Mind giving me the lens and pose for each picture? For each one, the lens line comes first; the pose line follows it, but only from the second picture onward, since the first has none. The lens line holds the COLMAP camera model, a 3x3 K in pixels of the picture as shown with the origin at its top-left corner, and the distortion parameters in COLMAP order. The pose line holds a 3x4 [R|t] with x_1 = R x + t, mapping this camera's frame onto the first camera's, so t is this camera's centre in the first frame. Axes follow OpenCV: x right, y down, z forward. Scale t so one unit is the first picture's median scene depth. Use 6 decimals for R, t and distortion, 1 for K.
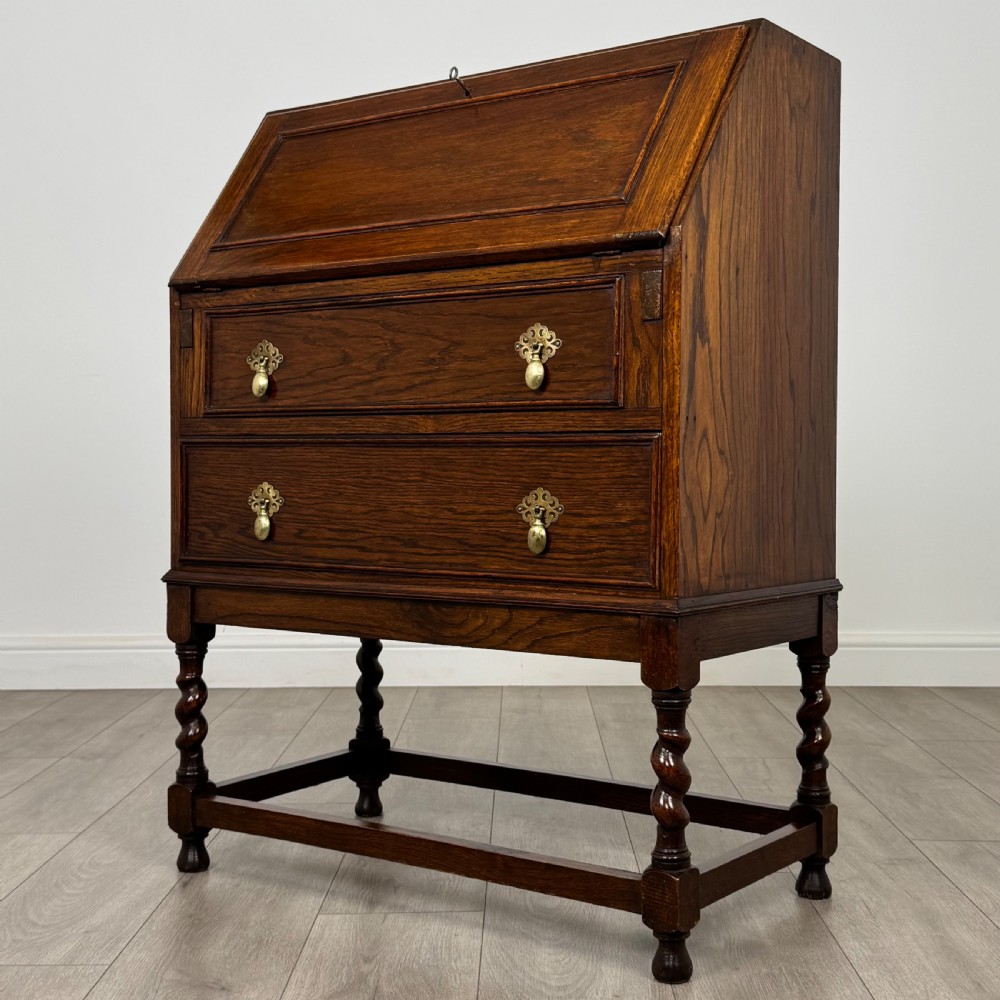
lens RADIAL K [[1487.6, 0, 562.2], [0, 1487.6, 481.8], [0, 0, 1]] dist [0.110399, 0.000000]
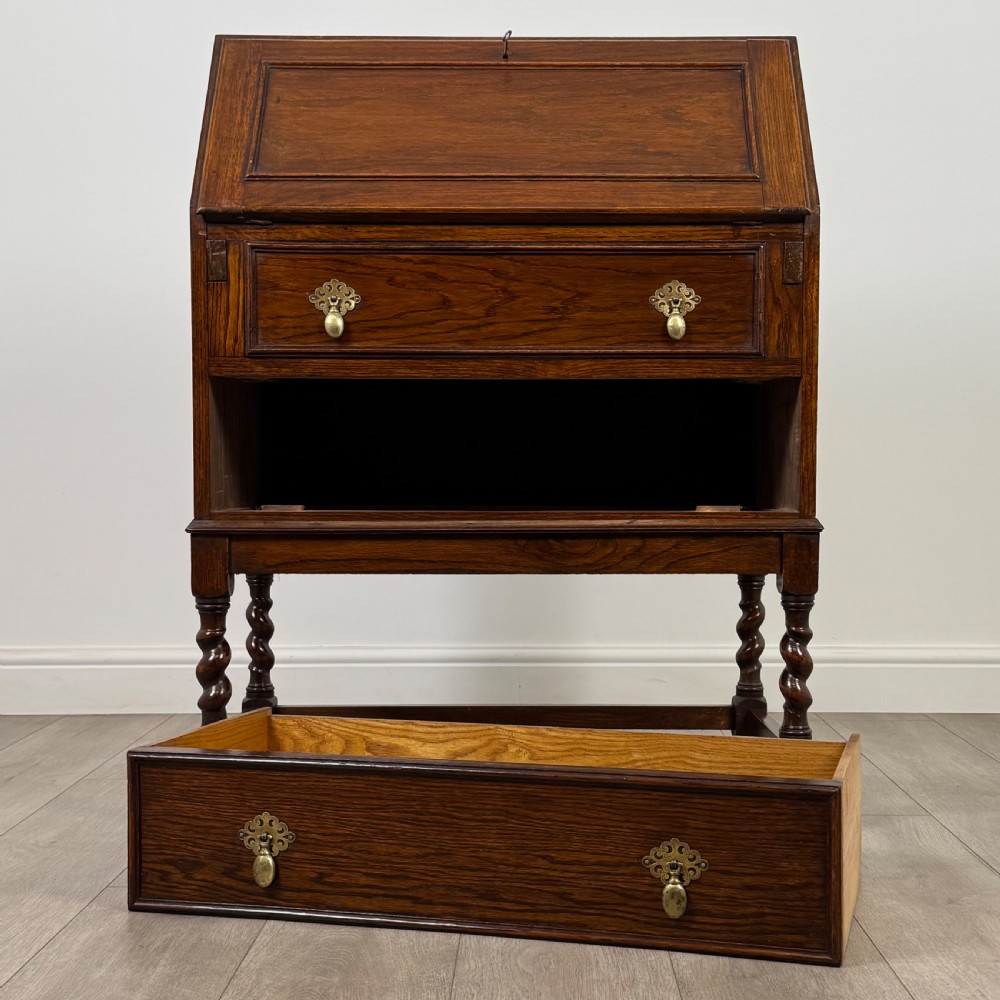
lens RADIAL K [[1487.6, 0, 514.0], [0, 1487.6, 529.0], [0, 0, 1]] dist [0.110399, 0.000000]
pose [[0.810914, -0.026078, 0.584584, -0.742678], [0.008592, 0.999429, 0.032666, 0.041201], [-0.585102, -0.021467, 0.810676, 0.145887]]
